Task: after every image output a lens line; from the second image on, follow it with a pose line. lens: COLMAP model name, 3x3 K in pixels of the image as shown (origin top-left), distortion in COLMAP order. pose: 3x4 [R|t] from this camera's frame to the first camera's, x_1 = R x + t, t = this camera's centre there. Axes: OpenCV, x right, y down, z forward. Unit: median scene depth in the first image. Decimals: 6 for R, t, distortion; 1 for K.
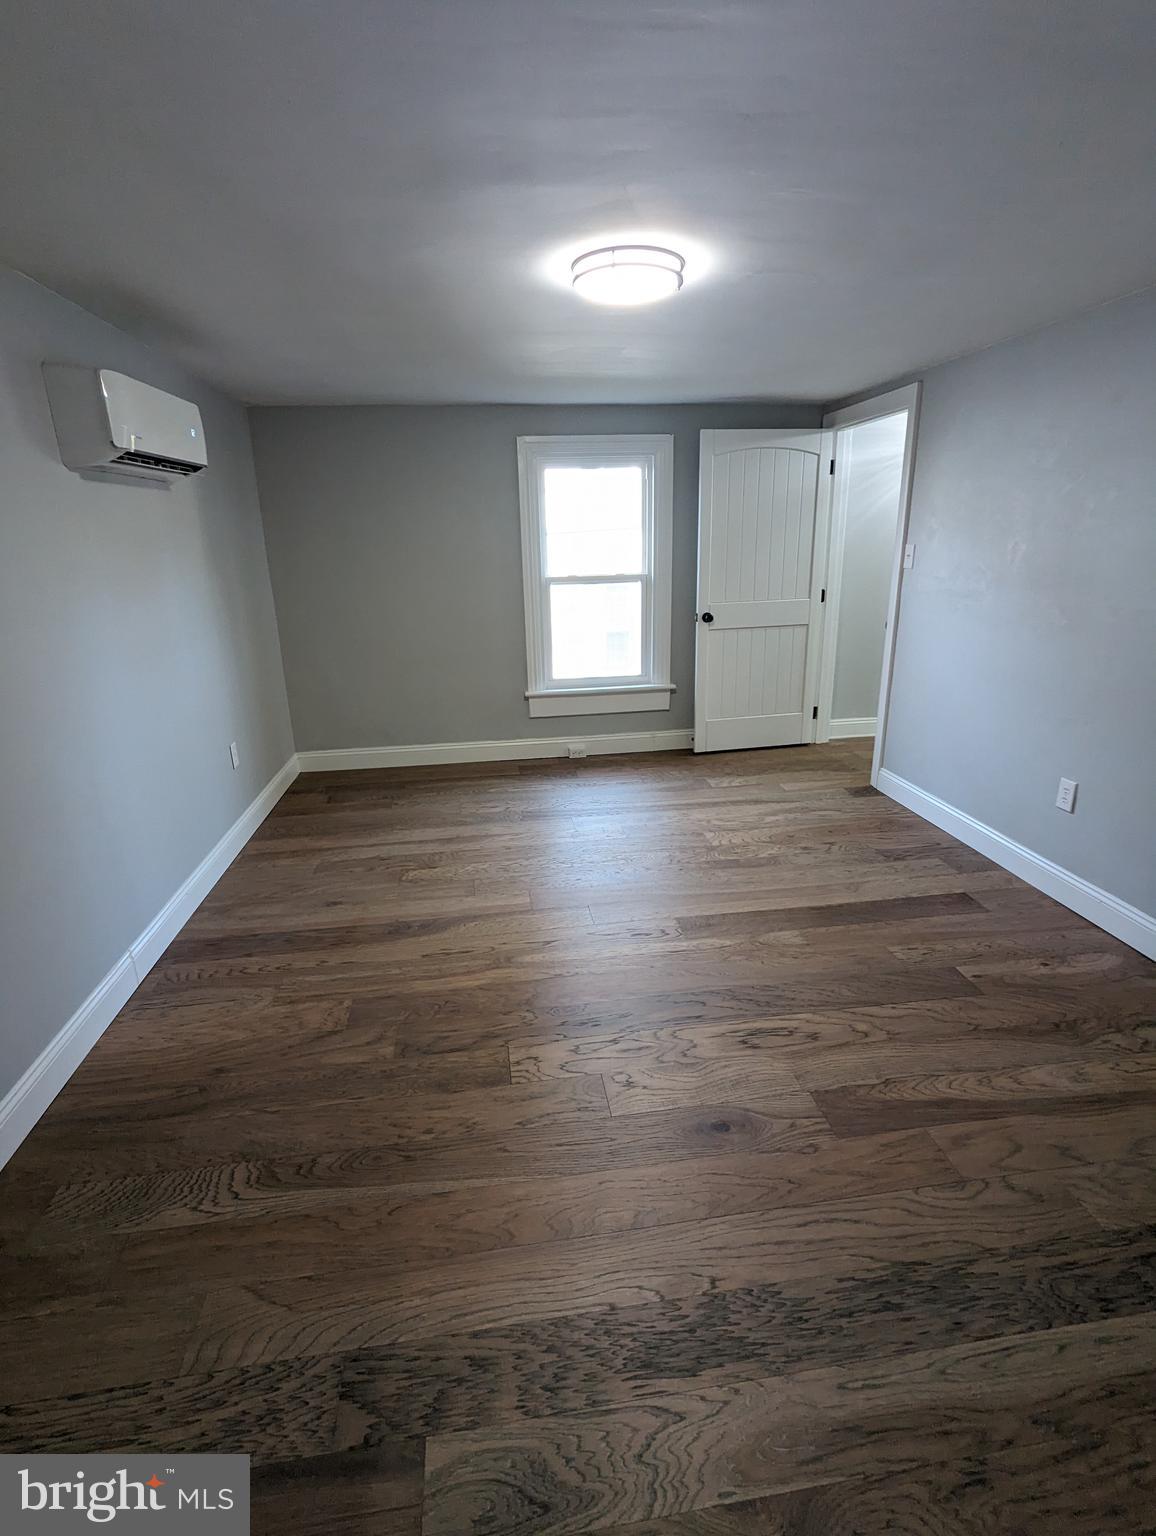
lens RADIAL K [[729.2, 0, 578.0], [0, 729.2, 762.1], [0, 0, 1]] dist [-0.002648, 0.004261]
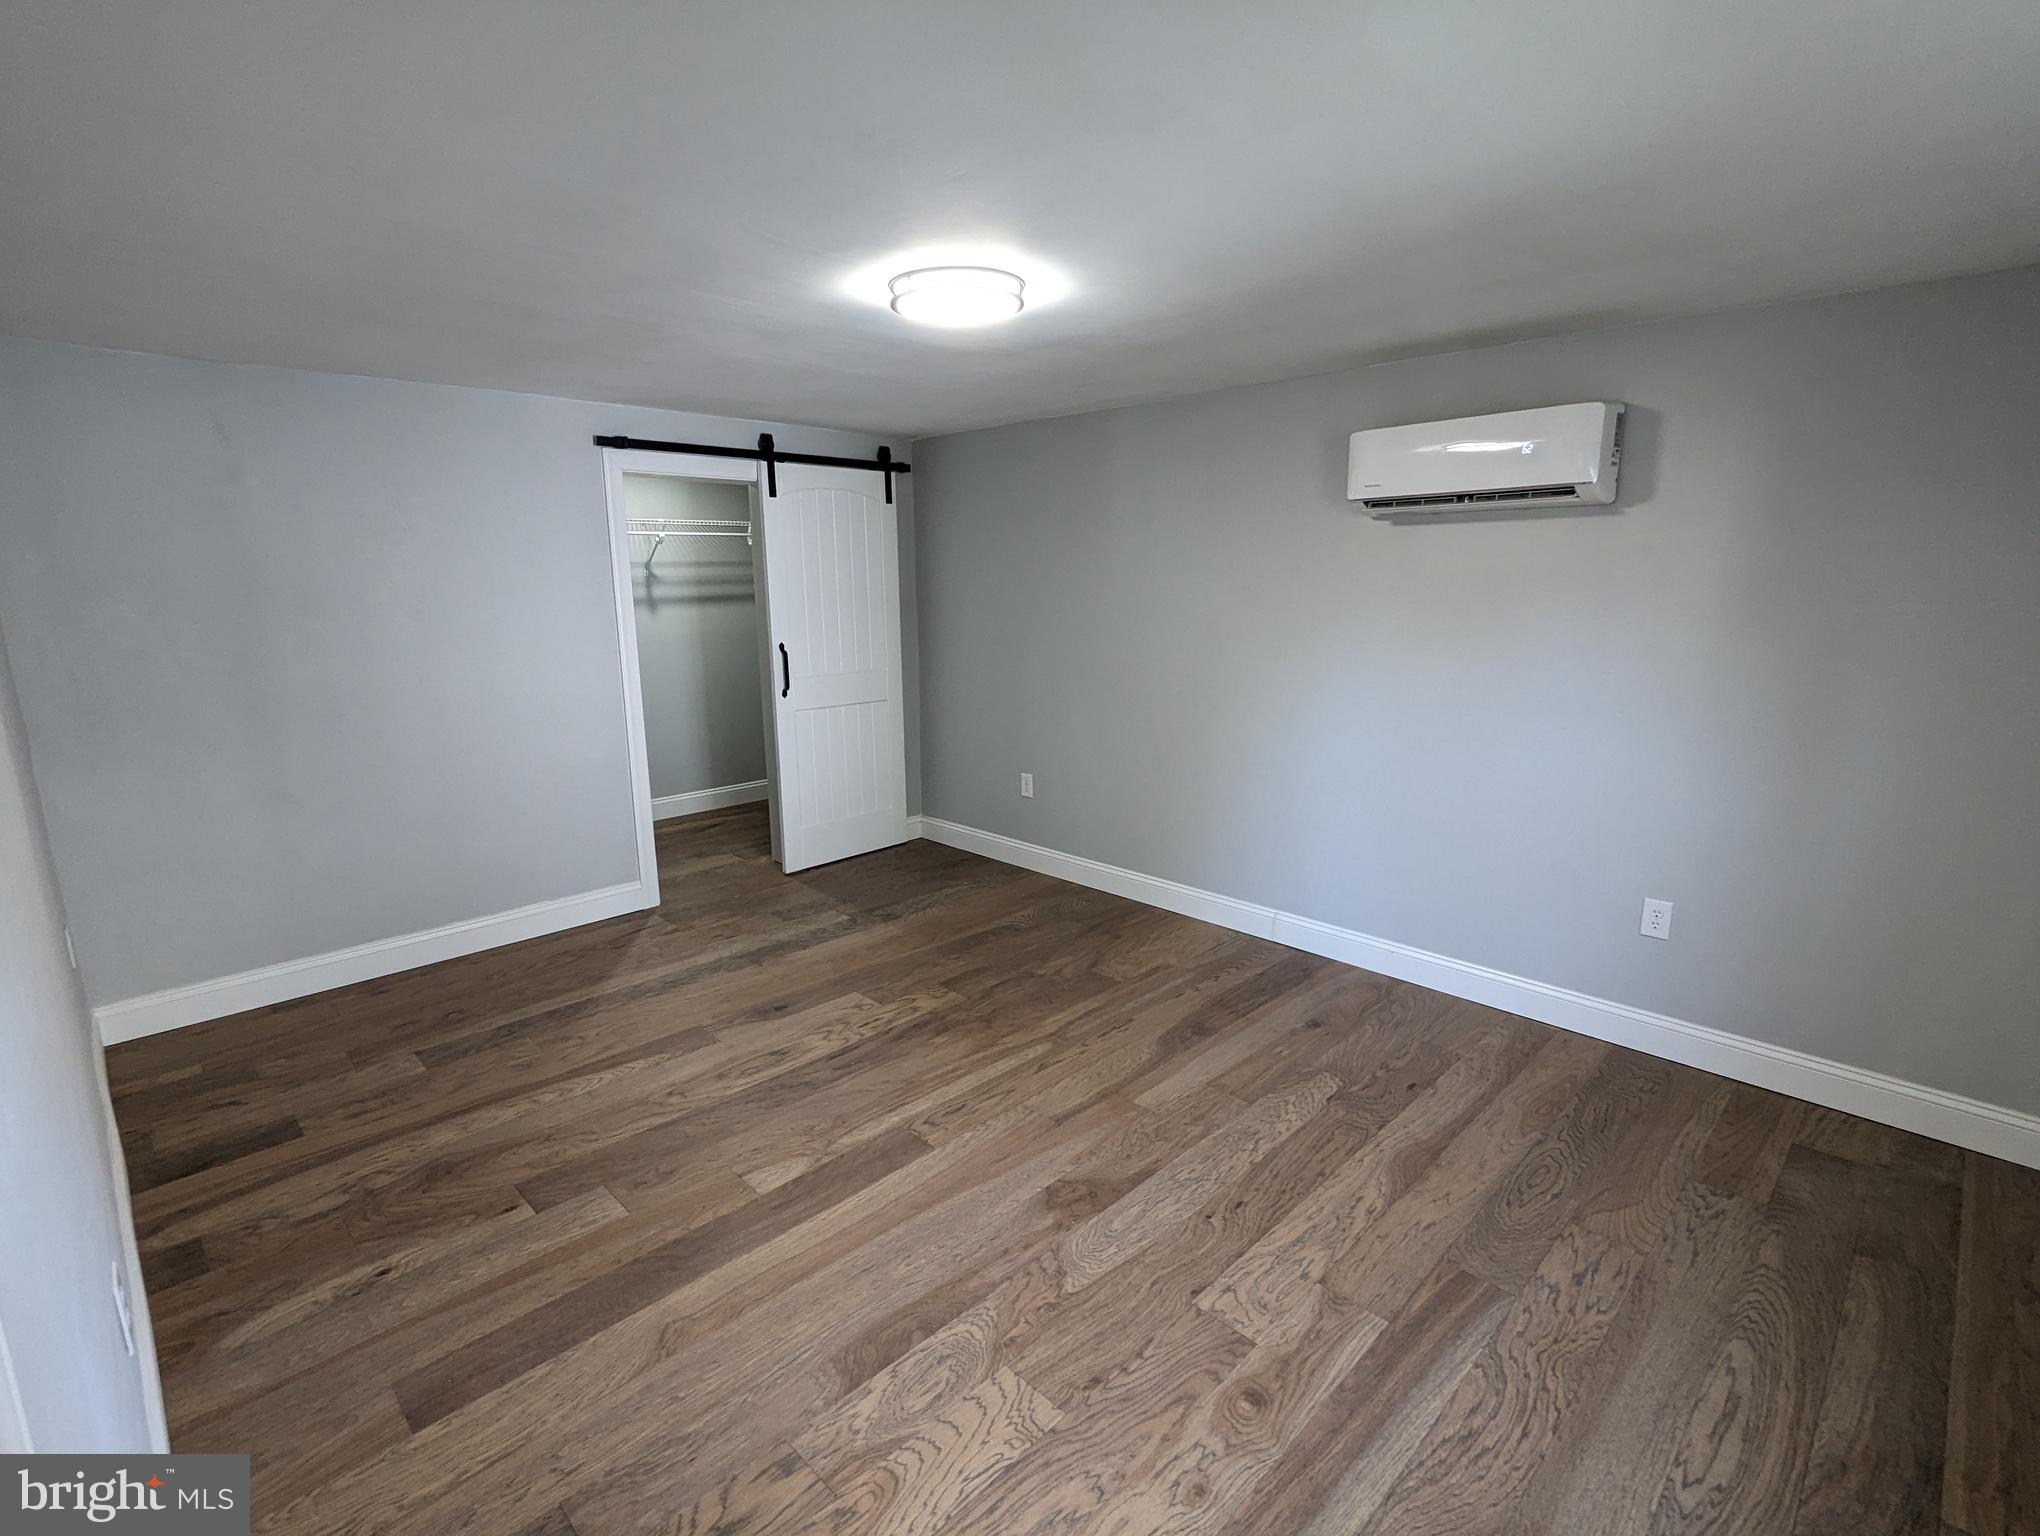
lens RADIAL K [[968.5, 0, 1012.0], [0, 968.5, 763.9], [0, 0, 1]] dist [-0.002648, 0.004261]
pose [[-0.803180, 0.150757, -0.576346, 0.626463], [-0.148596, 0.886174, 0.438880, -0.593786], [0.576907, 0.438142, -0.689355, 1.738716]]
